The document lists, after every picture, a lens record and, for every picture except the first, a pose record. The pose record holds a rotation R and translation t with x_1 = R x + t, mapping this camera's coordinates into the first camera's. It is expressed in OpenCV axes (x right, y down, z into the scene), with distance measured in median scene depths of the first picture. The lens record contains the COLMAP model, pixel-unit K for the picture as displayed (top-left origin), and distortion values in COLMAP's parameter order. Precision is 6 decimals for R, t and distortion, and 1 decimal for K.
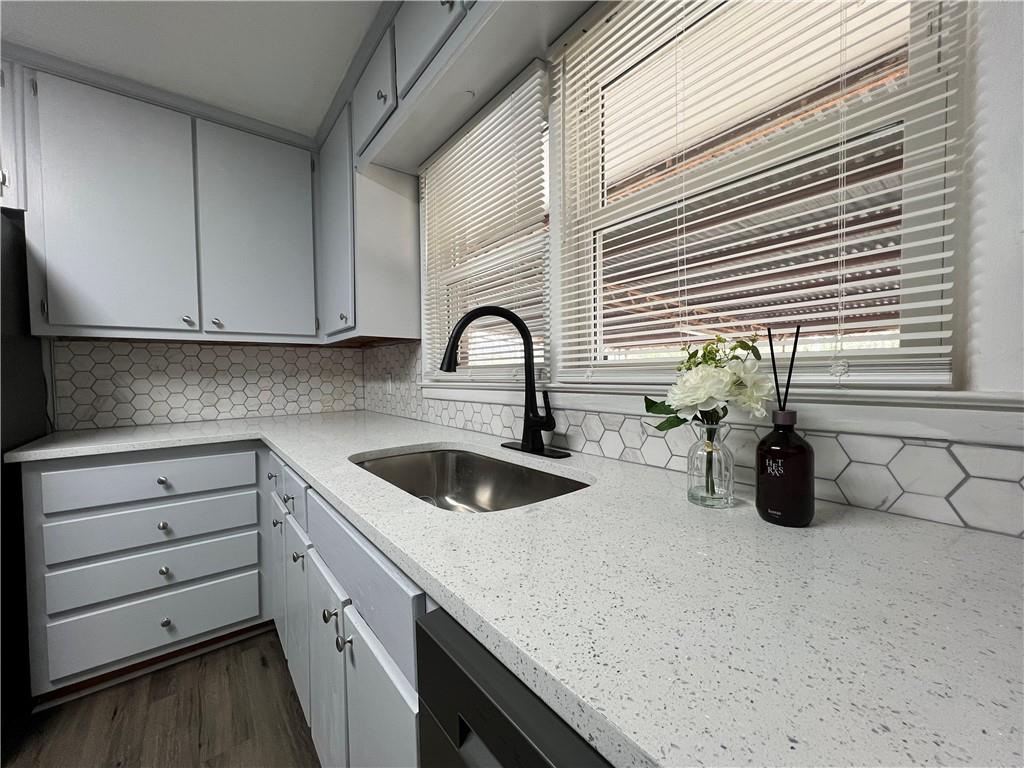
lens RADIAL K [[410.3, 0, 509.8], [0, 410.3, 386.1], [0, 0, 1]] dist [-0.000462, -0.000163]
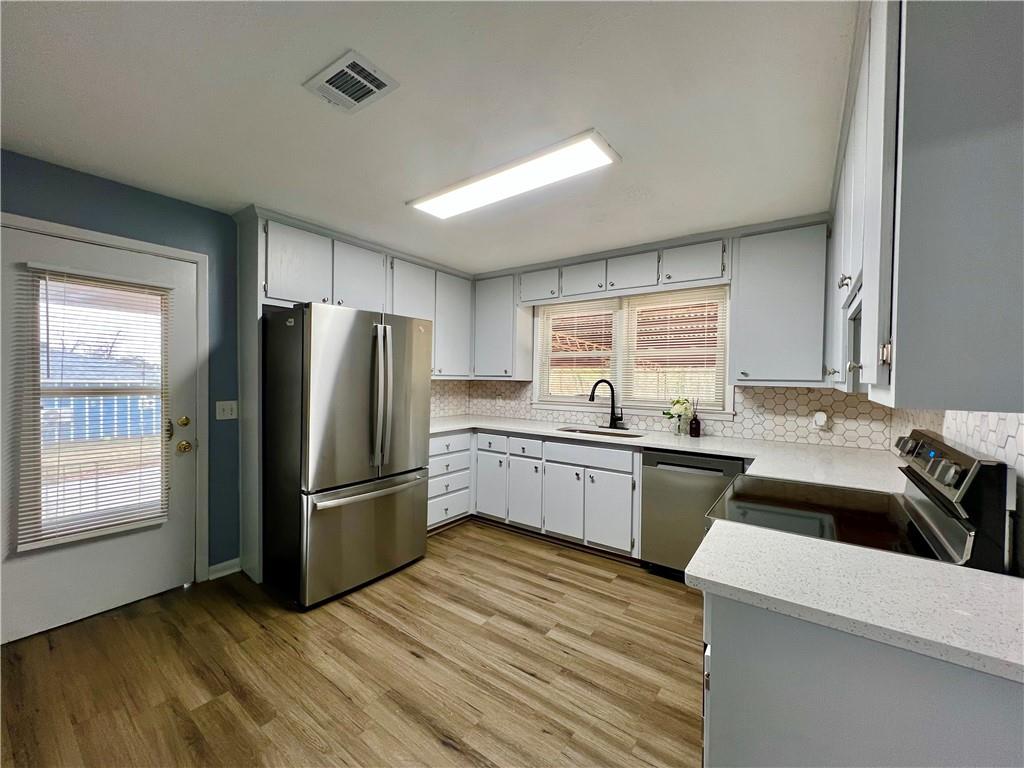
lens RADIAL K [[410.3, 0, 509.8], [0, 410.3, 386.1], [0, 0, 1]] dist [-0.000462, -0.000163]
pose [[0.958322, 0.023770, 0.284700, -1.406629], [-0.020015, 0.999670, -0.016093, -0.077793], [-0.284989, 0.009724, 0.958482, -1.512081]]
